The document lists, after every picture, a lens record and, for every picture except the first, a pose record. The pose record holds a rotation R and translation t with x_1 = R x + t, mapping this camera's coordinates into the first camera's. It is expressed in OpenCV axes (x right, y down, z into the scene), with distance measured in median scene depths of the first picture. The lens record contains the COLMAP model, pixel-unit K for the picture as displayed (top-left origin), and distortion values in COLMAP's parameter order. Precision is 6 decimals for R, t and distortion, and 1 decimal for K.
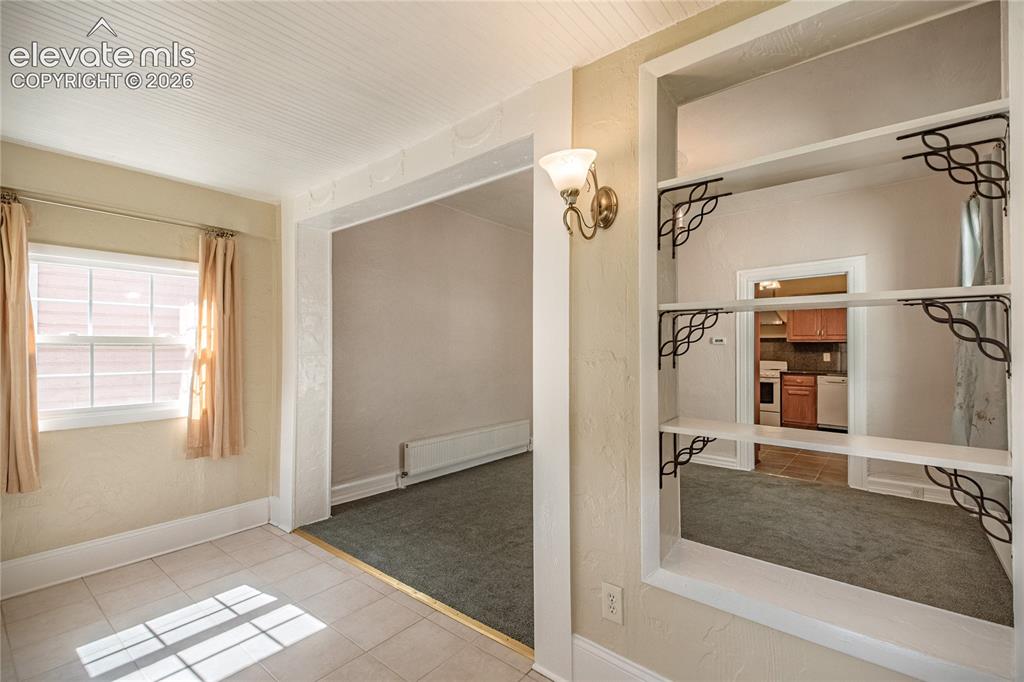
lens RADIAL K [[448.5, 0, 517.5], [0, 448.5, 345.7], [0, 0, 1]] dist [-0.000144, -0.000181]
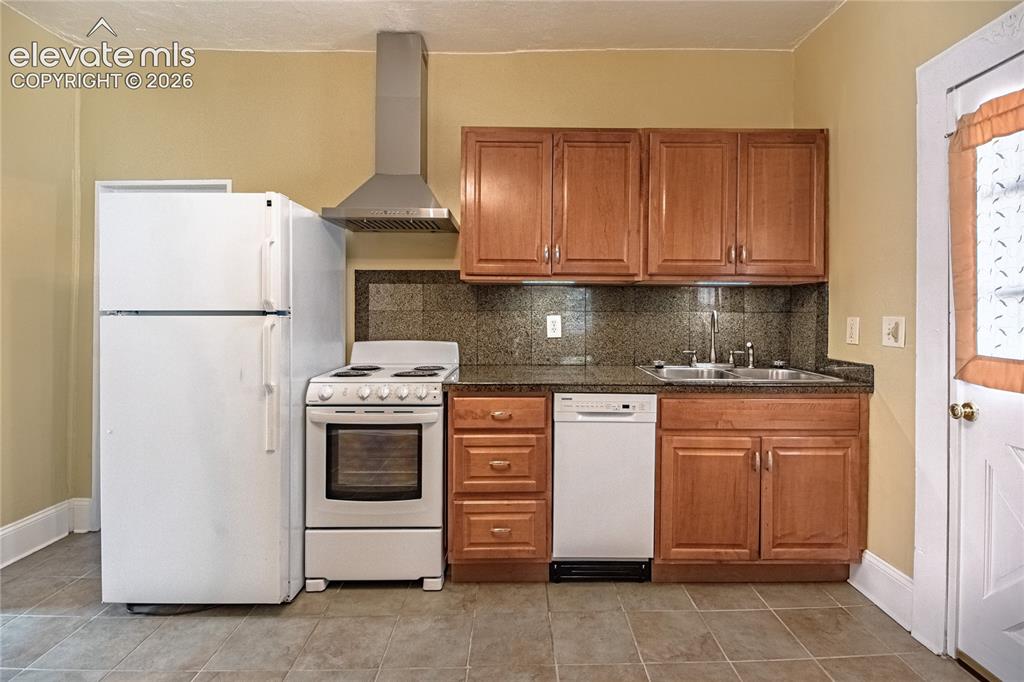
lens RADIAL K [[498.6, 0, 534.1], [0, 498.6, 311.1], [0, 0, 1]] dist [-0.001724, -0.001137]
pose [[0.744297, 0.001858, 0.667846, 0.733827], [-0.005798, 0.999976, 0.003679, 0.019188], [-0.667824, -0.006610, 0.744290, 1.275985]]
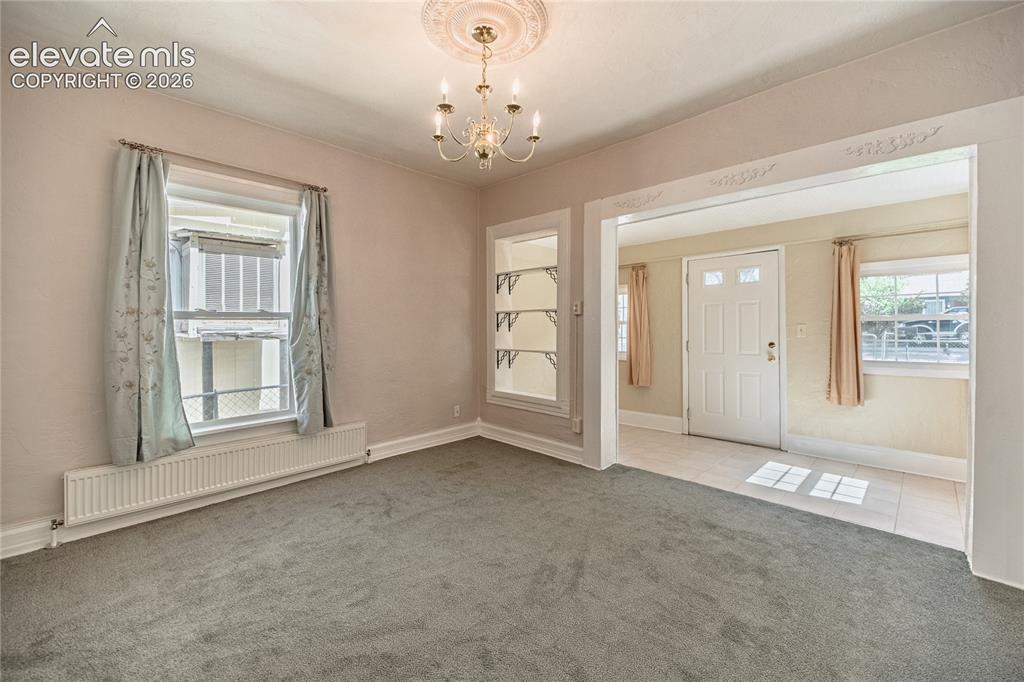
lens RADIAL K [[423.1, 0, 517.0], [0, 423.1, 316.0], [0, 0, 1]] dist [0.015756, 0.000004]
pose [[-0.997565, 0.002877, 0.069686, 0.174607], [0.000325, 0.999330, -0.036604, 0.022229], [-0.069744, -0.036492, -0.996897, 1.393562]]
